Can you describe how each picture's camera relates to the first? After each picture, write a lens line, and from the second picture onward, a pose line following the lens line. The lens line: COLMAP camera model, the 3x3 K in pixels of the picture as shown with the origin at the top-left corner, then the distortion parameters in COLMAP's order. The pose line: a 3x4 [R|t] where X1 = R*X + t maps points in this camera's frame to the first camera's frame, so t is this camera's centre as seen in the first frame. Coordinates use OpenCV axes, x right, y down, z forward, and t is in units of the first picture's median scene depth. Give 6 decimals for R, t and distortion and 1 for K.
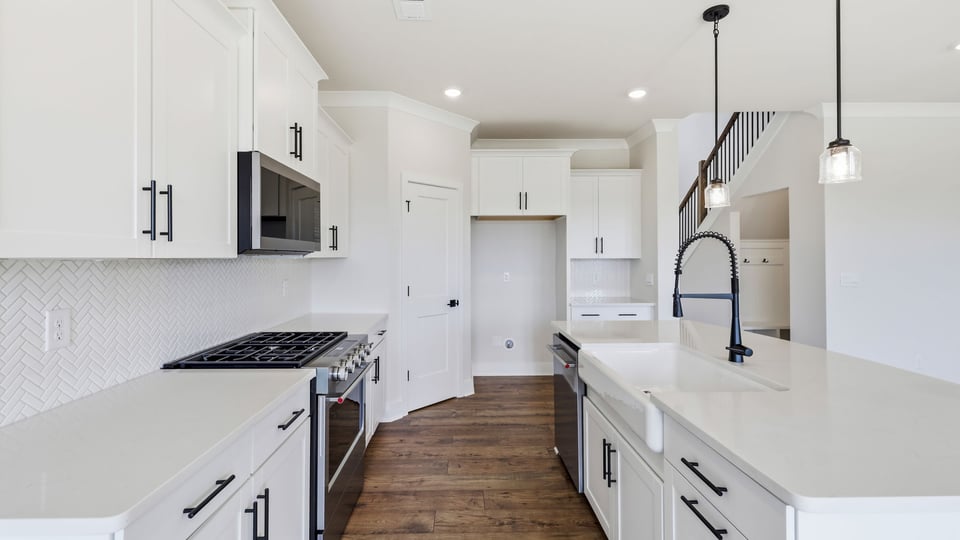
lens RADIAL K [[420.8, 0, 431.9], [0, 420.8, 257.6], [0, 0, 1]] dist [0.009381, -0.000735]
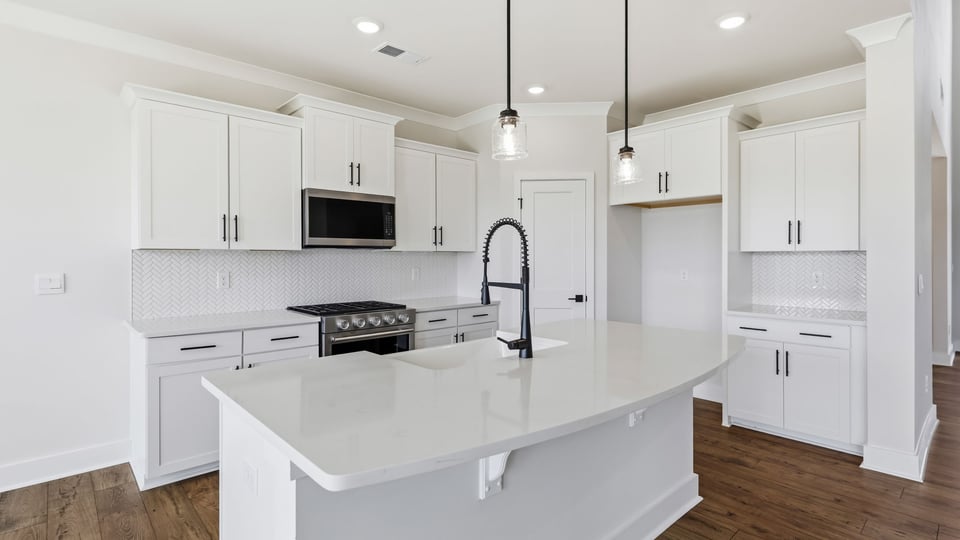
lens RADIAL K [[471.8, 0, 504.9], [0, 471.8, 266.8], [0, 0, 1]] dist [0.005205, -0.000038]
pose [[0.673347, 0.014238, -0.739190, 1.138374], [-0.001148, 0.999833, 0.018212, 0.024585], [0.739326, -0.011415, 0.673251, 0.223594]]
